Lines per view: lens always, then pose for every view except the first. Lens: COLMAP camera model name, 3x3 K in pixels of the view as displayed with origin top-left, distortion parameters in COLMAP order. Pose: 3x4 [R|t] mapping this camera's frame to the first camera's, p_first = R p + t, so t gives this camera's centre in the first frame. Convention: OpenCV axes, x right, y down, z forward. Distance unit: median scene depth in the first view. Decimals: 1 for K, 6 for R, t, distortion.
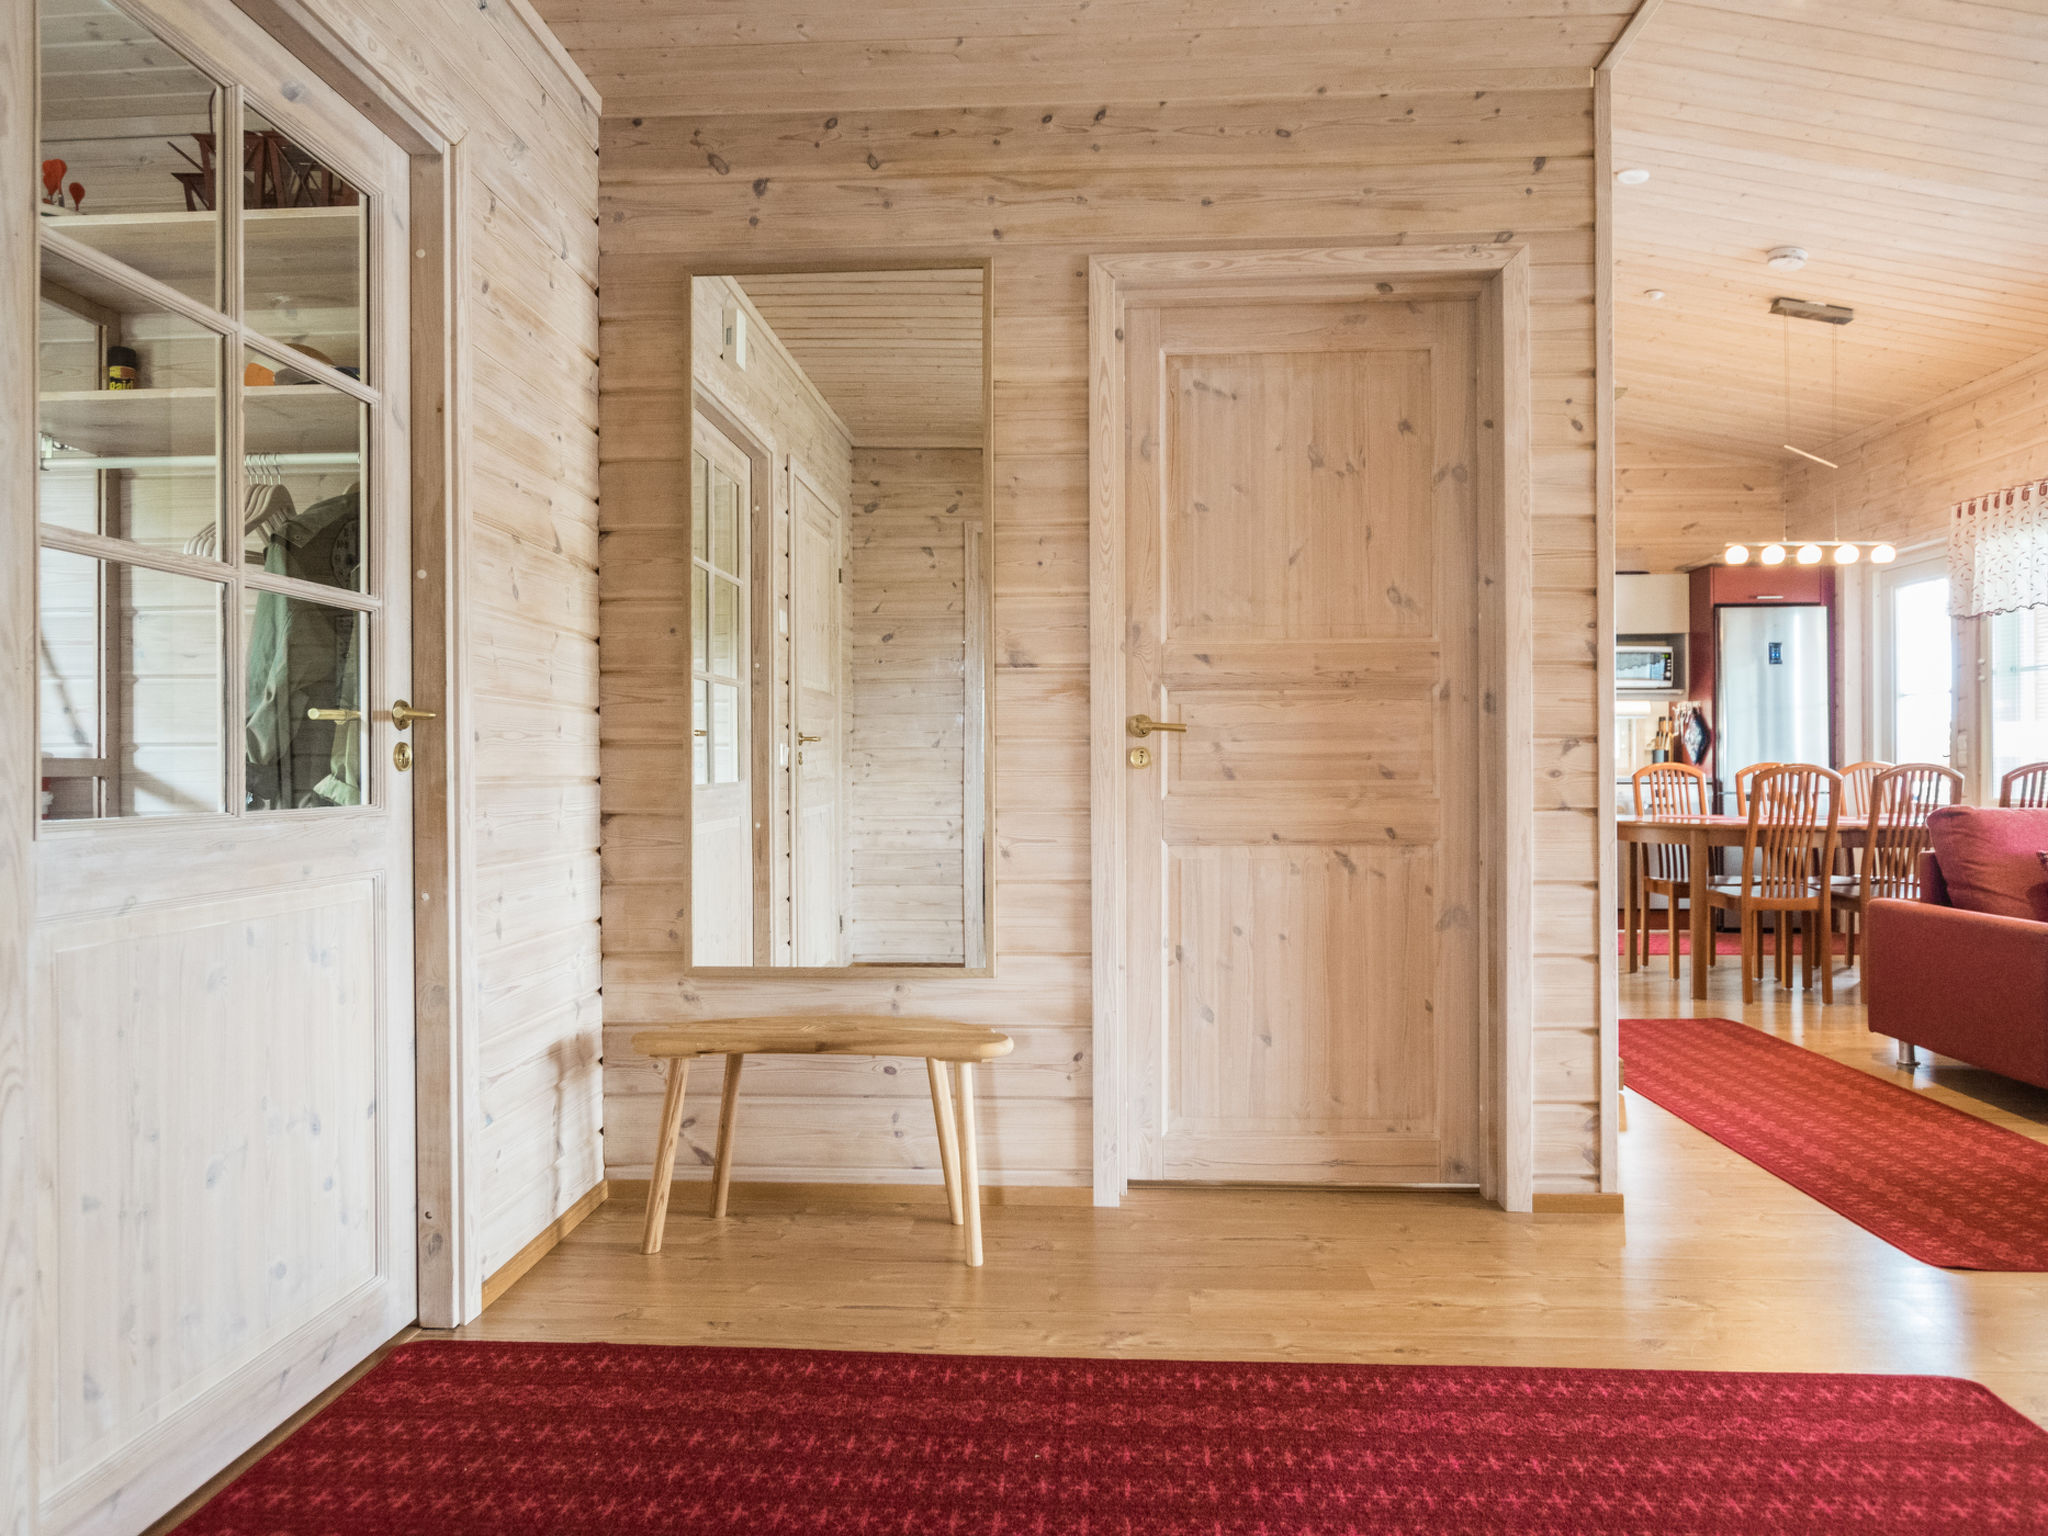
lens RADIAL K [[1325.1, 0, 1024.0], [0, 1325.1, 768.0], [0, 0, 1]] dist [-0.004272, -0.001110]
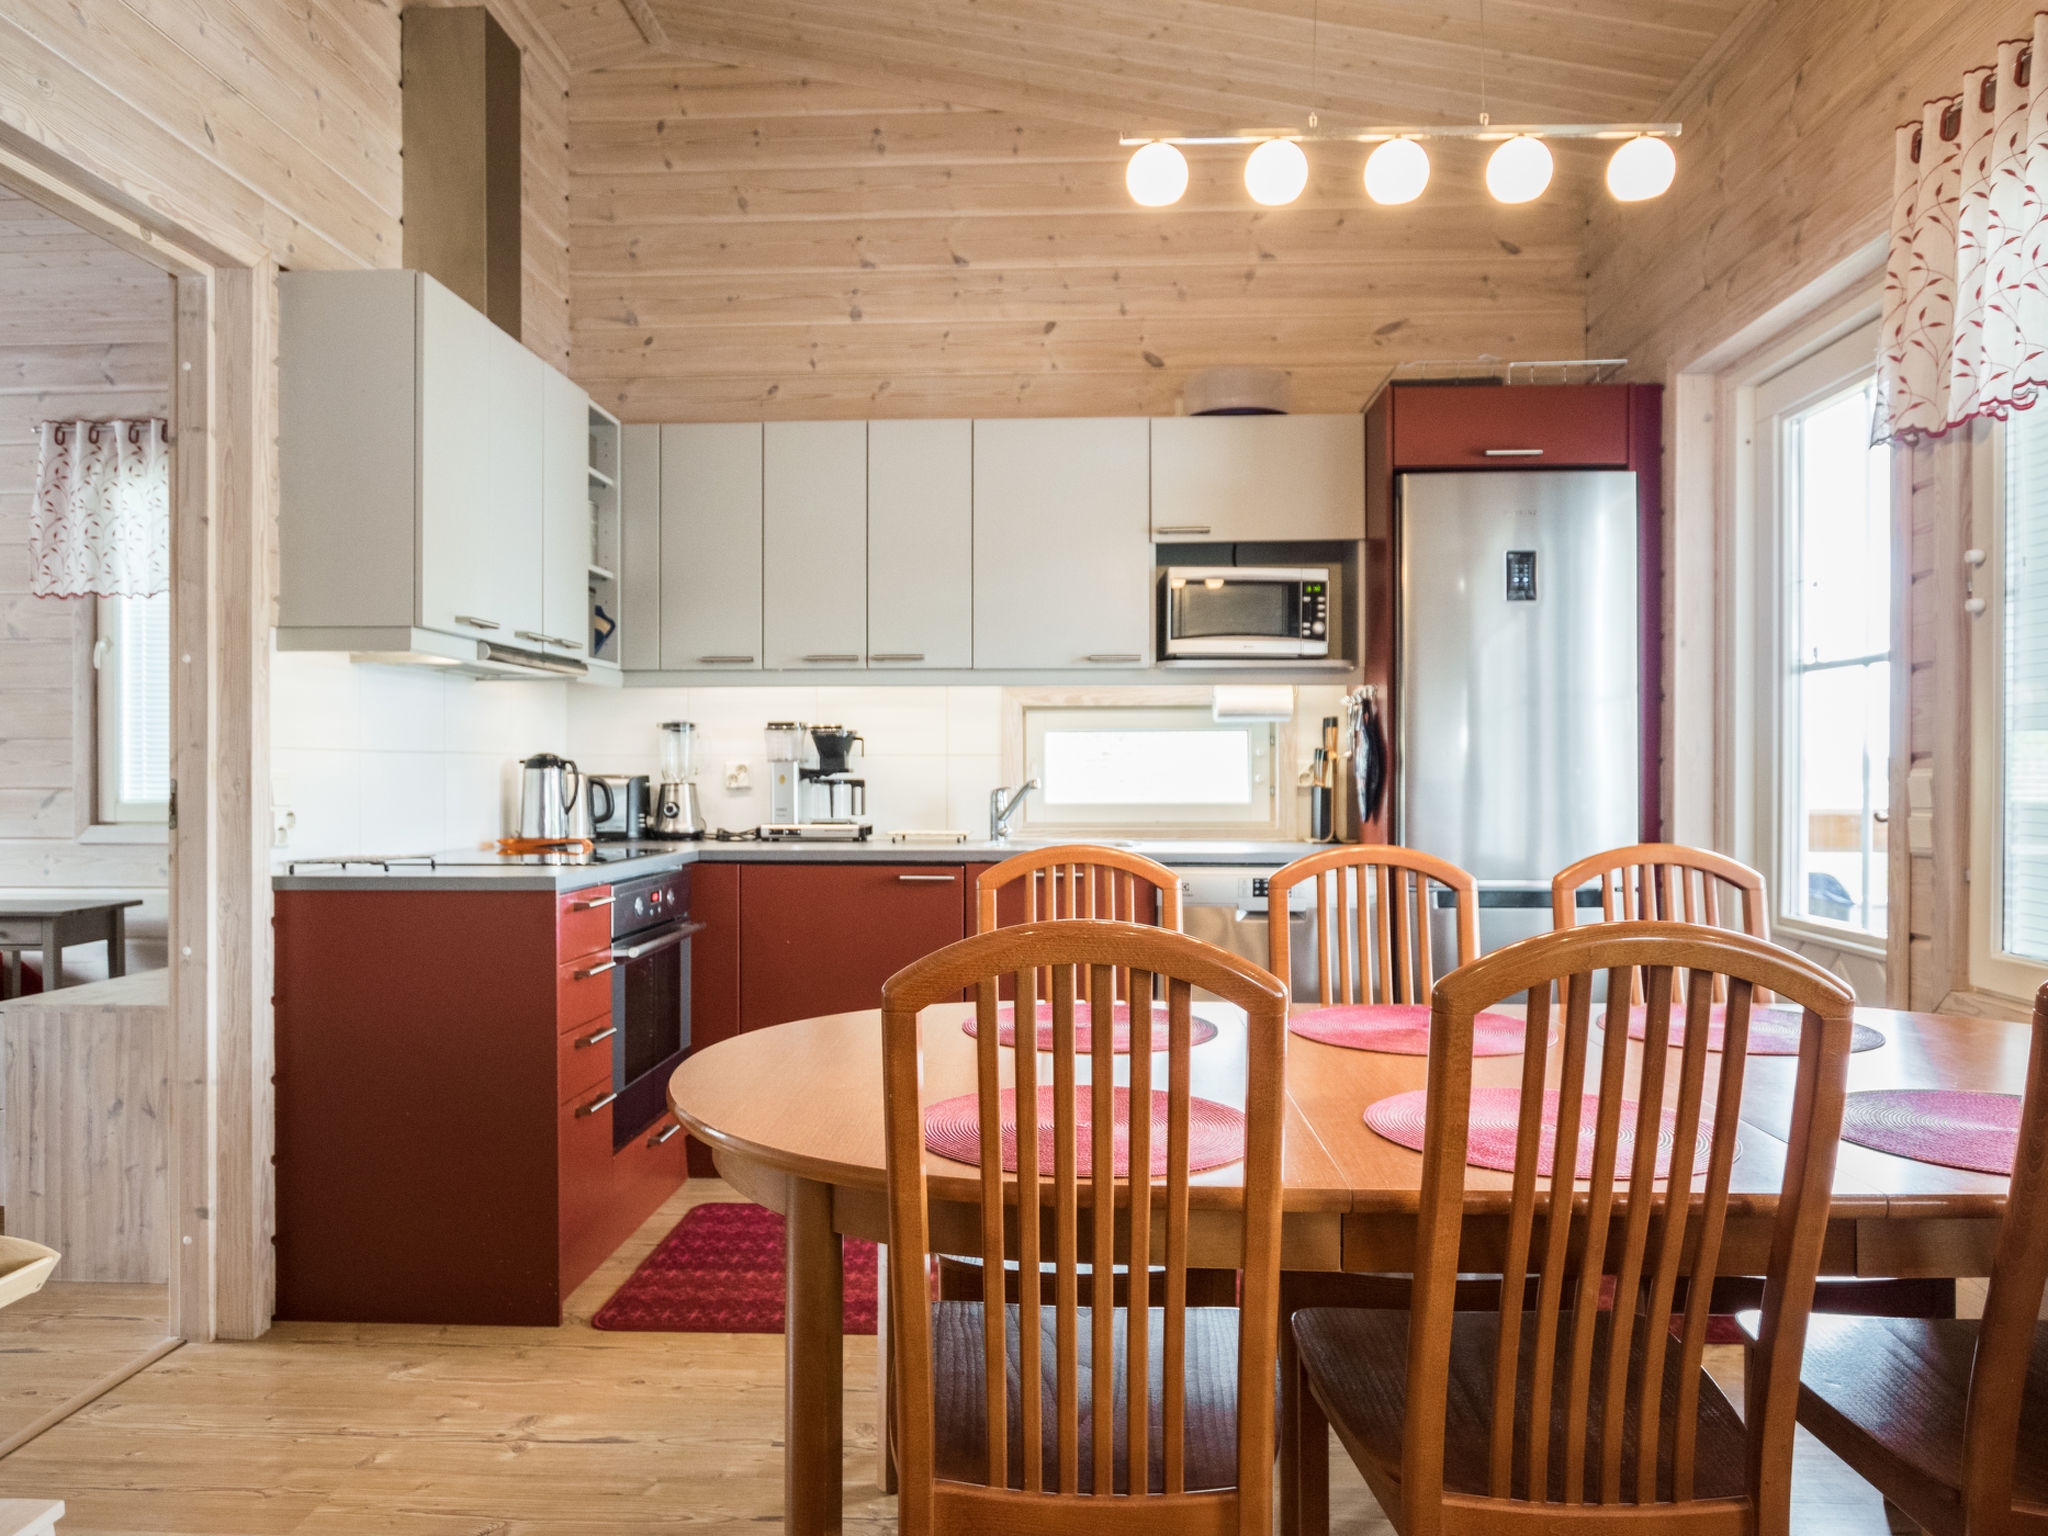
lens RADIAL K [[1377.3, 0, 1015.3], [0, 1377.3, 781.2], [0, 0, 1]] dist [-0.002488, 0.001557]
pose [[0.999978, 0.003683, 0.005556, 0.385986], [-0.003708, 0.999983, 0.004418, -0.018478], [-0.005540, -0.004439, 0.999975, 0.524537]]
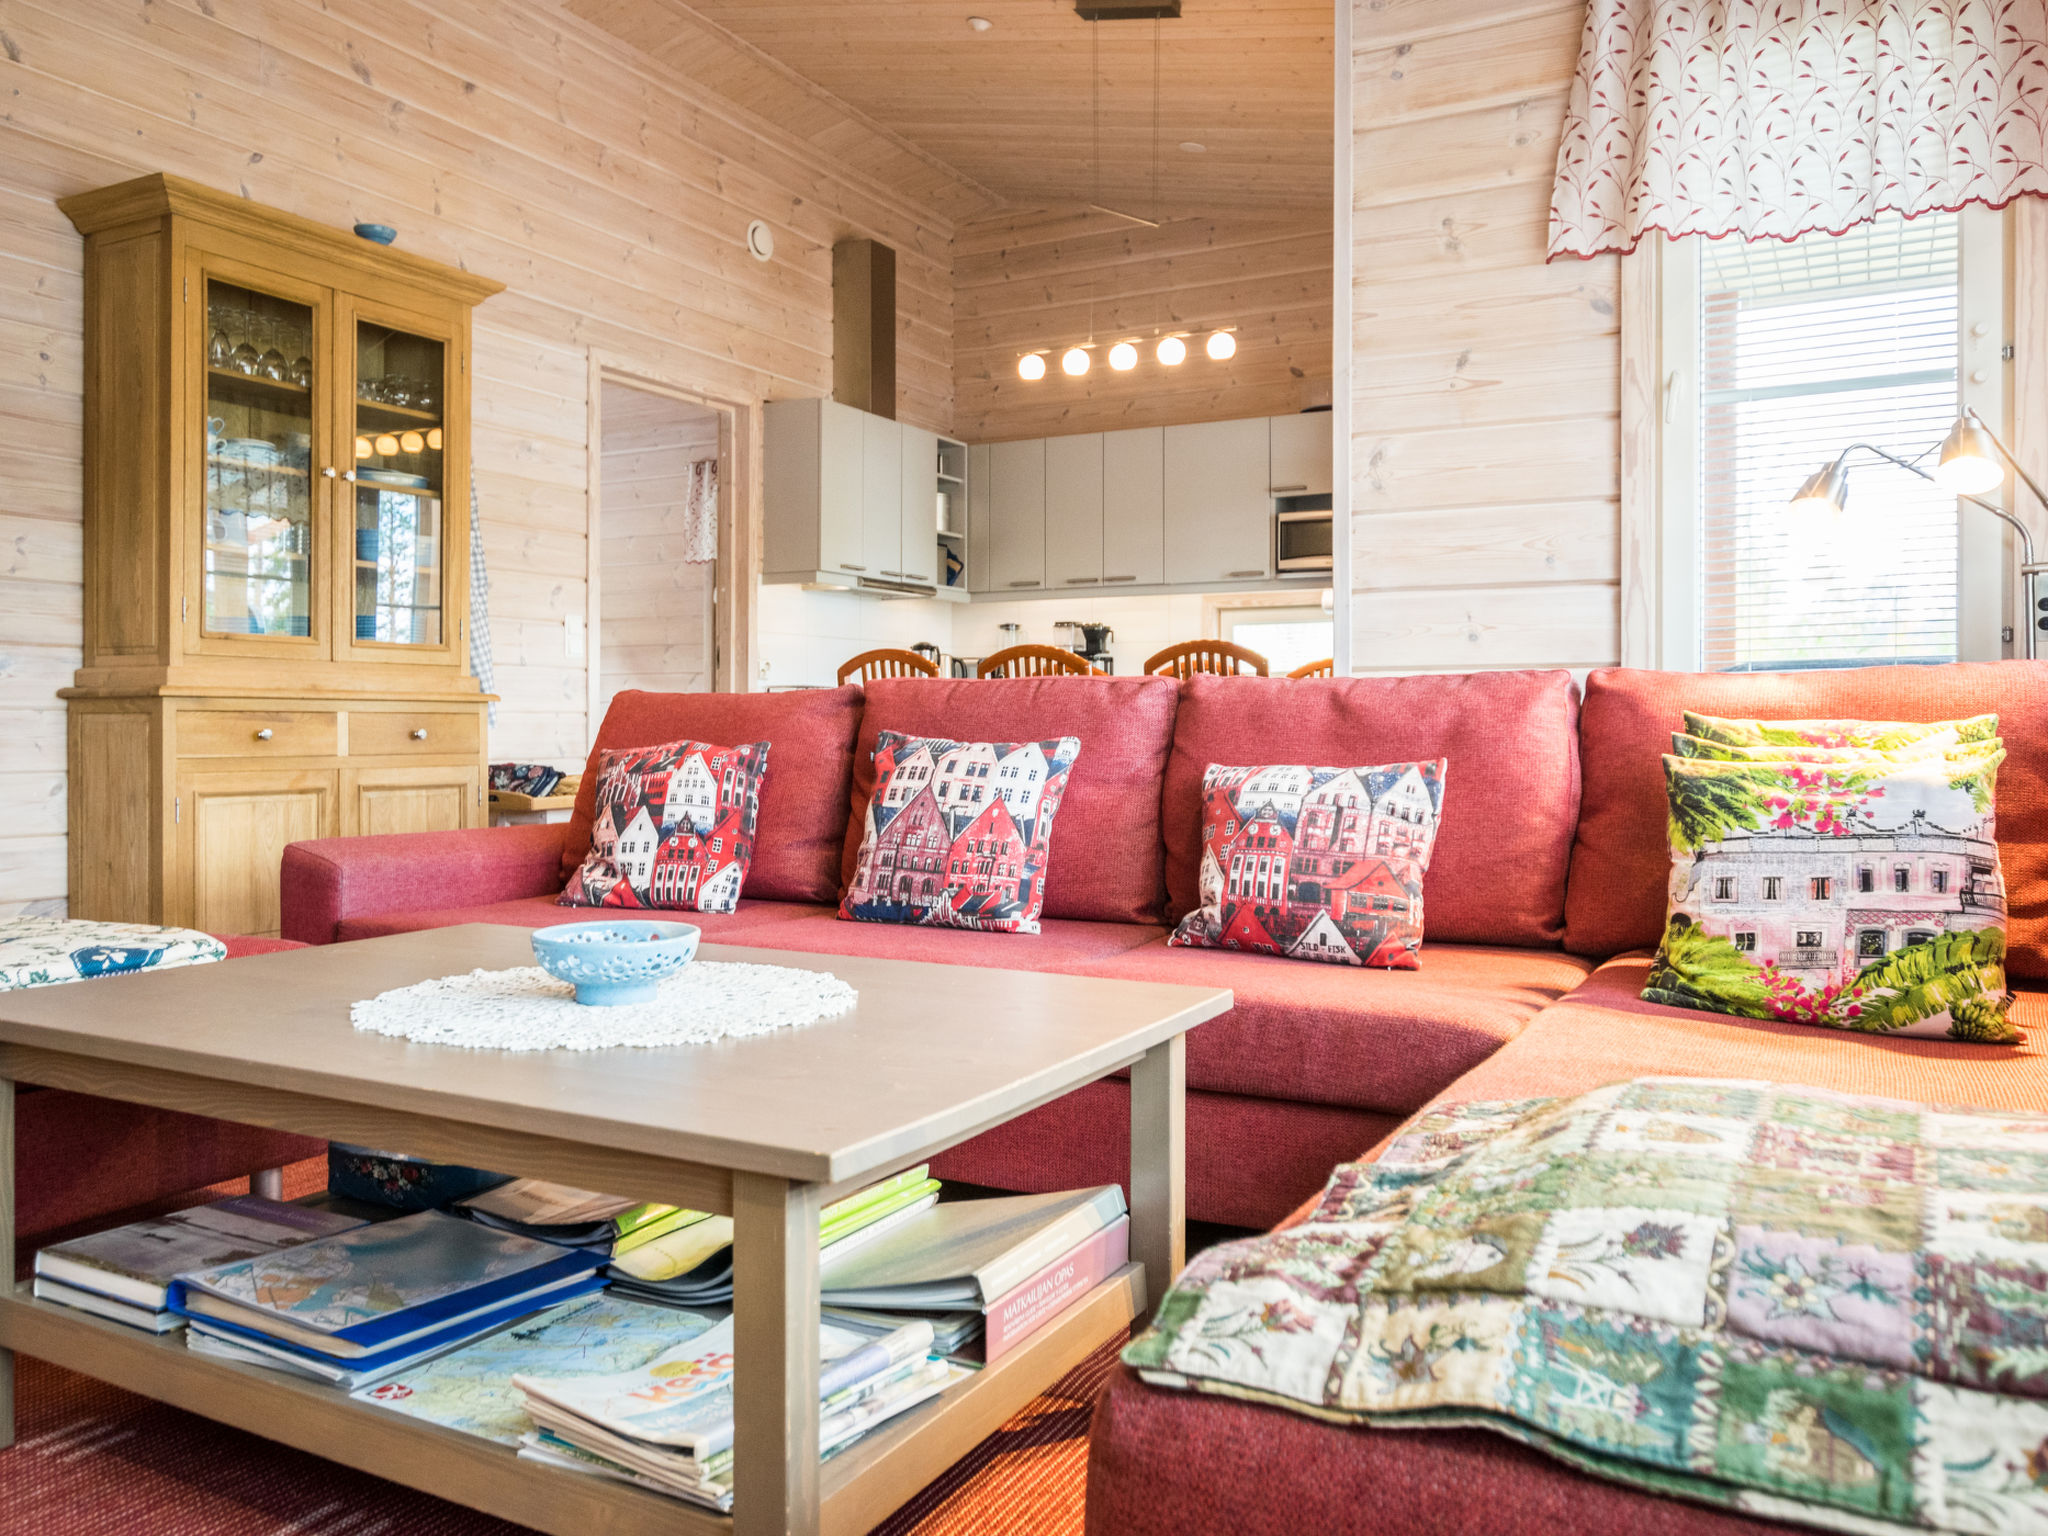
lens RADIAL K [[1544.8, 0, 1025.1], [0, 1544.8, 732.9], [0, 0, 1]] dist [0.004720, 0.000693]
pose [[0.907259, 0.008752, -0.420482, 0.681525], [-0.007300, 0.999961, 0.005062, 0.025446], [0.420510, -0.001523, 0.907287, 0.179096]]
